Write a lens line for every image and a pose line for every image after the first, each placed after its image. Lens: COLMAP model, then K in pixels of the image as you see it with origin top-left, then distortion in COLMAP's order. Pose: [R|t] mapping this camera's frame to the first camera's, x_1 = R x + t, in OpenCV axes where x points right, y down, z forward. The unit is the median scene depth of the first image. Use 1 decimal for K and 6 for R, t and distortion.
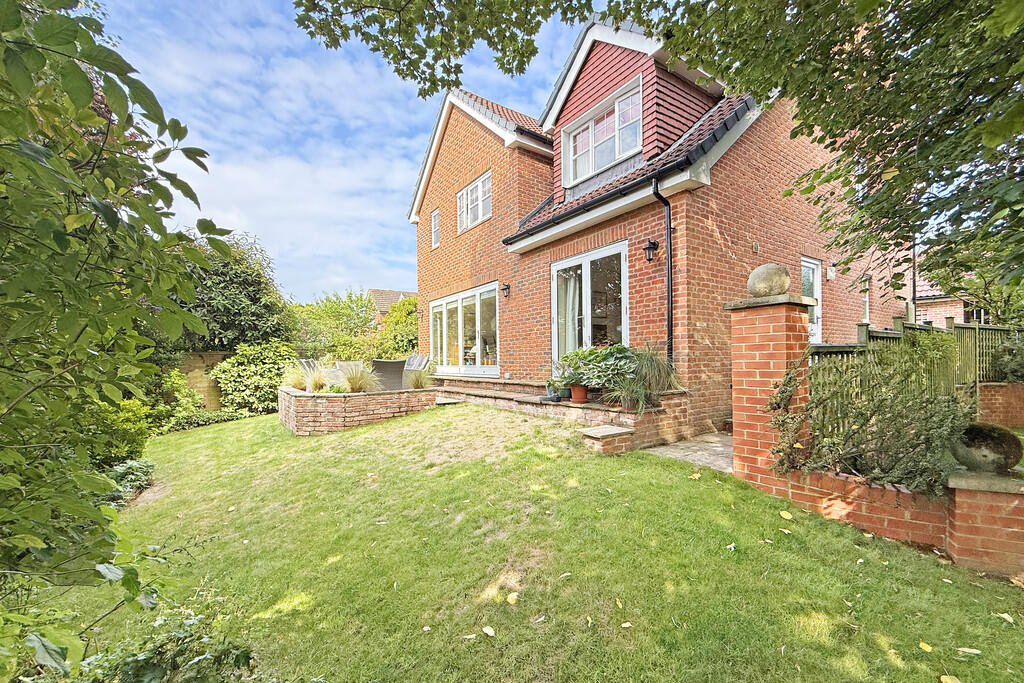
lens RADIAL K [[412.6, 0, 528.4], [0, 412.6, 359.2], [0, 0, 1]] dist [0.002049, -0.000719]
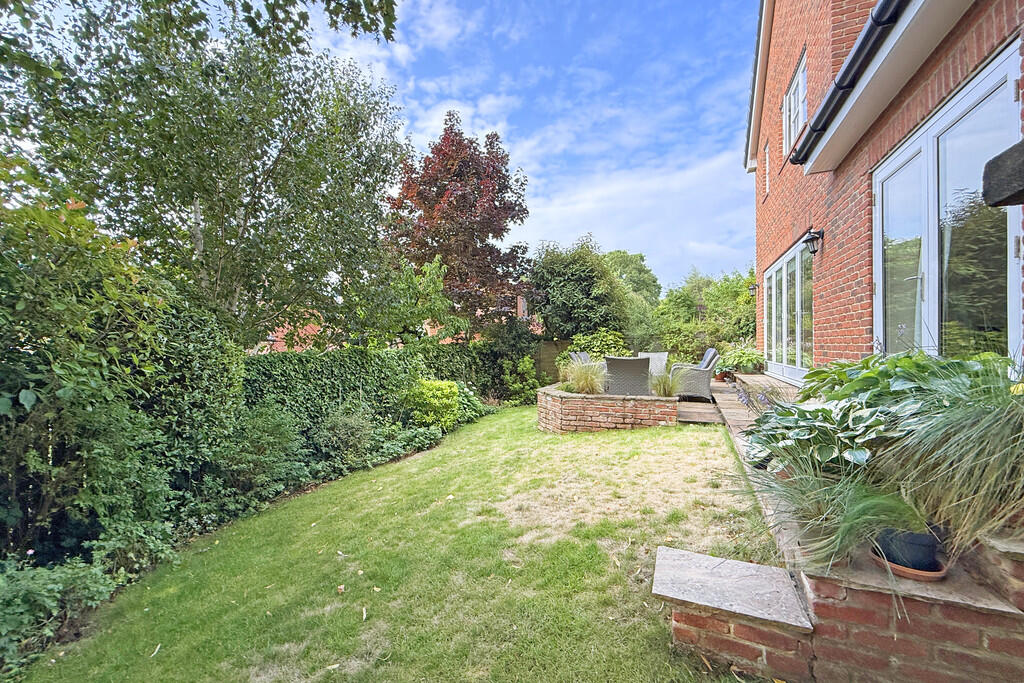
lens RADIAL K [[412.6, 0, 505.8], [0, 412.6, 341.3], [0, 0, 1]] dist [0.002049, -0.000719]
pose [[0.512057, 0.005268, -0.858935, 0.177442], [0.000421, 0.999980, 0.006384, -0.024998], [0.858951, -0.003631, 0.512045, 0.264771]]
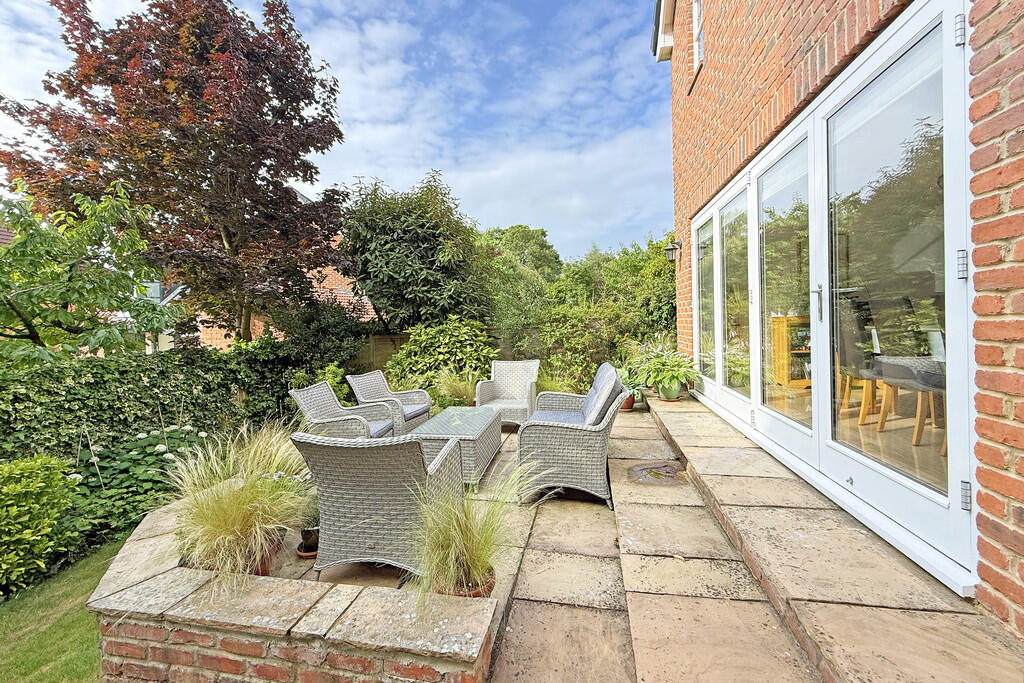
lens RADIAL K [[412.6, 0, 507.8], [0, 412.6, 325.7], [0, 0, 1]] dist [0.002049, -0.000719]
pose [[0.682785, 0.001536, -0.730617, -0.064036], [0.023027, 0.999456, 0.023620, -0.050898], [0.730256, -0.032951, 0.682378, 0.648282]]
